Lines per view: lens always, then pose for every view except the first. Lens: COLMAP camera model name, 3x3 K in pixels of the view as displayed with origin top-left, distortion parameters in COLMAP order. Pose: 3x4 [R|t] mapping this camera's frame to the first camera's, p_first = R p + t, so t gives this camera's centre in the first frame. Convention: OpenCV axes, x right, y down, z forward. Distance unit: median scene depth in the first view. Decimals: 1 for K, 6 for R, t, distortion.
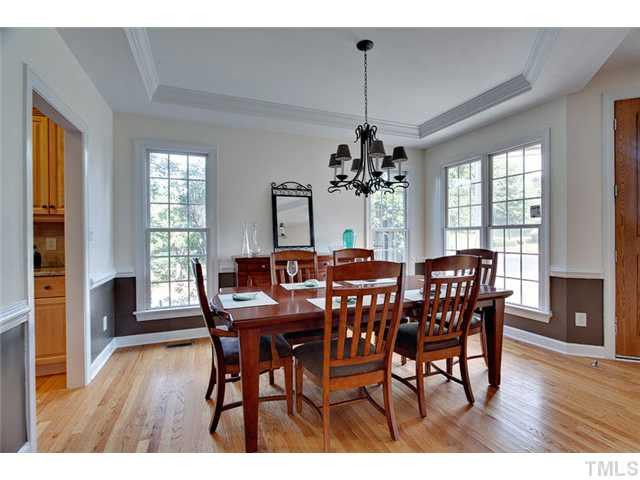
lens RADIAL K [[305.9, 0, 323.9], [0, 305.9, 237.8], [0, 0, 1]] dist [-0.005571, -0.001026]
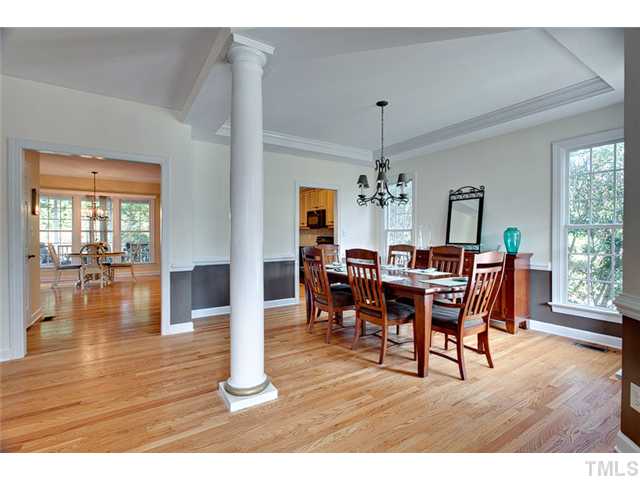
lens RADIAL K [[305.9, 0, 323.6], [0, 305.9, 235.7], [0, 0, 1]] dist [-0.005571, -0.001026]
pose [[0.188926, 0.011061, -0.981929, 1.183351], [-0.005465, 0.999933, 0.010212, -0.013164], [0.981976, 0.003437, 0.188974, 0.351524]]
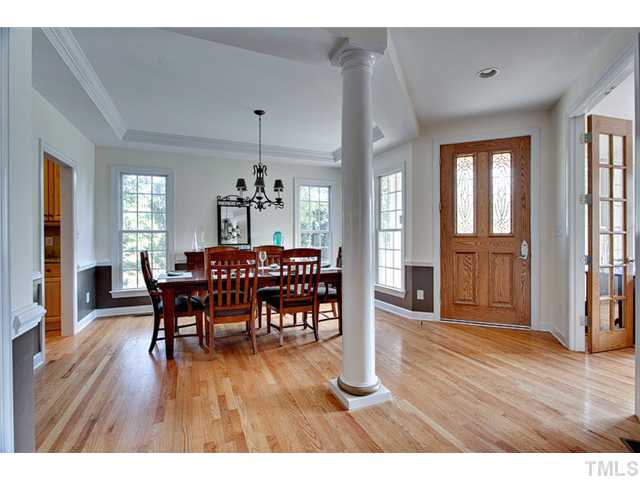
lens RADIAL K [[305.9, 0, 323.1], [0, 305.9, 238.0], [0, 0, 1]] dist [-0.005571, -0.001026]
pose [[0.999785, 0.004038, 0.020362, 0.331609], [-0.004015, 0.999991, -0.001158, 0.001514], [-0.020367, 0.001076, 0.999792, -0.422774]]
